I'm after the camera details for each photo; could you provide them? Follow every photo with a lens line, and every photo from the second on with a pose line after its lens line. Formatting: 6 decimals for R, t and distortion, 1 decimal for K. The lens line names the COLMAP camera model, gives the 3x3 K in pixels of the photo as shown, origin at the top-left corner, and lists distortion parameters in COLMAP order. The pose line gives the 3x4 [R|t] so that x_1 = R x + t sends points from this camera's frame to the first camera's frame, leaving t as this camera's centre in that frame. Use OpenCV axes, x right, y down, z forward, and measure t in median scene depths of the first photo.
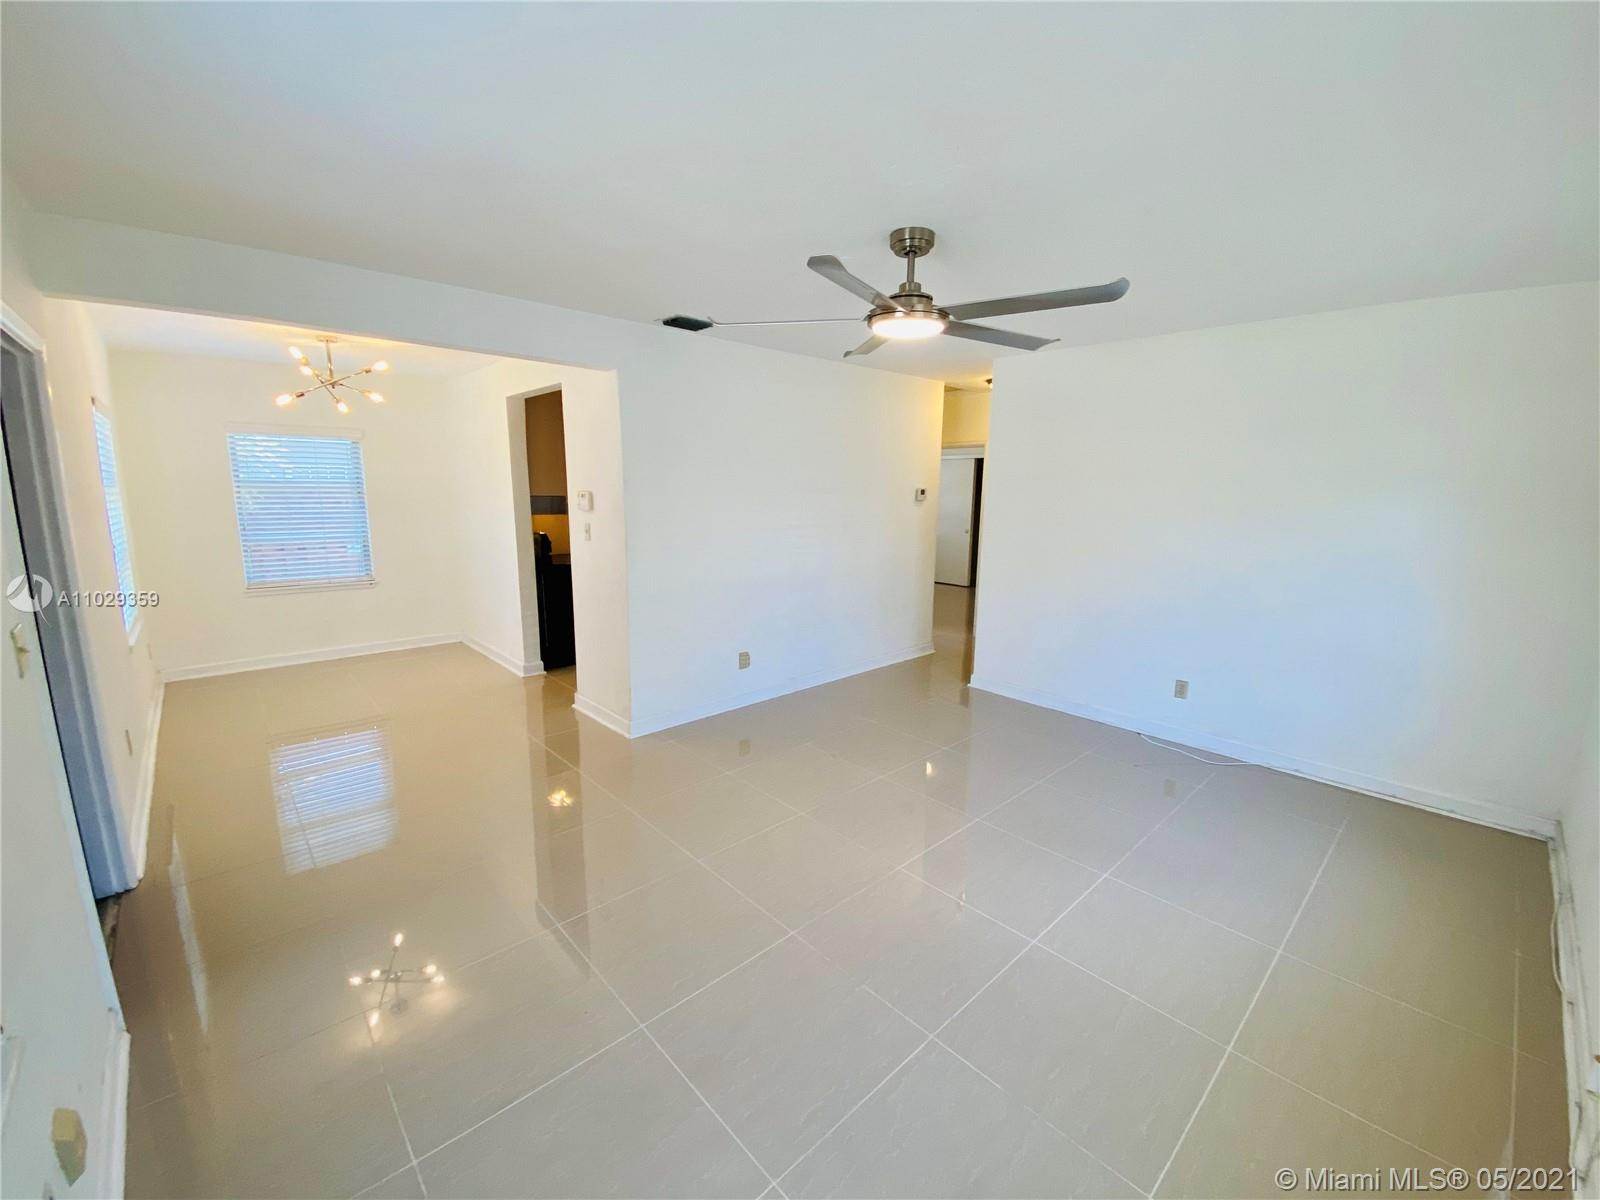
lens RADIAL K [[652.4, 0, 798.3], [0, 652.4, 601.0], [0, 0, 1]] dist [0.007476, -0.001893]
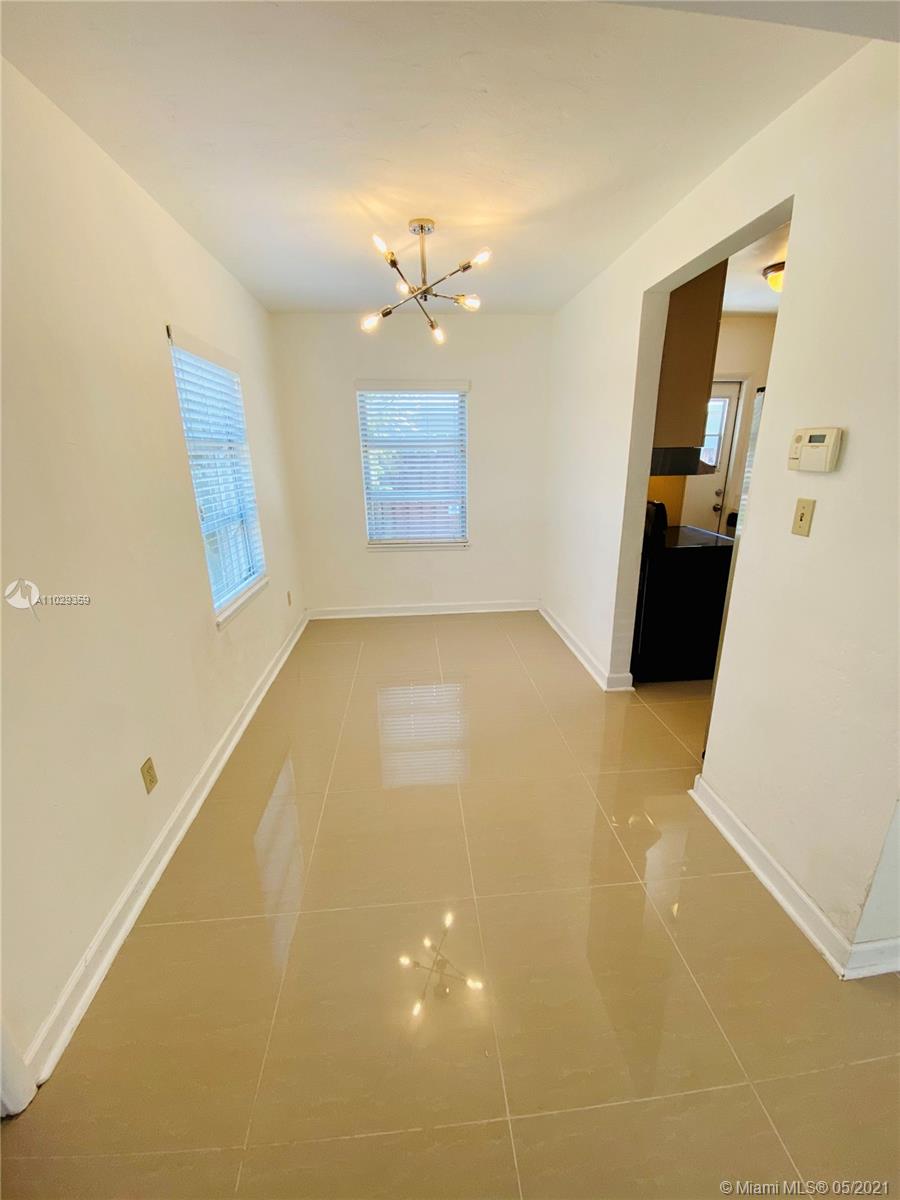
lens RADIAL K [[489.3, 0, 454.9], [0, 489.3, 604.9], [0, 0, 1]] dist [0.007476, -0.001893]
pose [[0.794796, 0.163358, -0.584478, -0.239715], [-0.084051, 0.983439, 0.160569, -0.062244], [0.601029, -0.078494, 0.795364, 0.436582]]
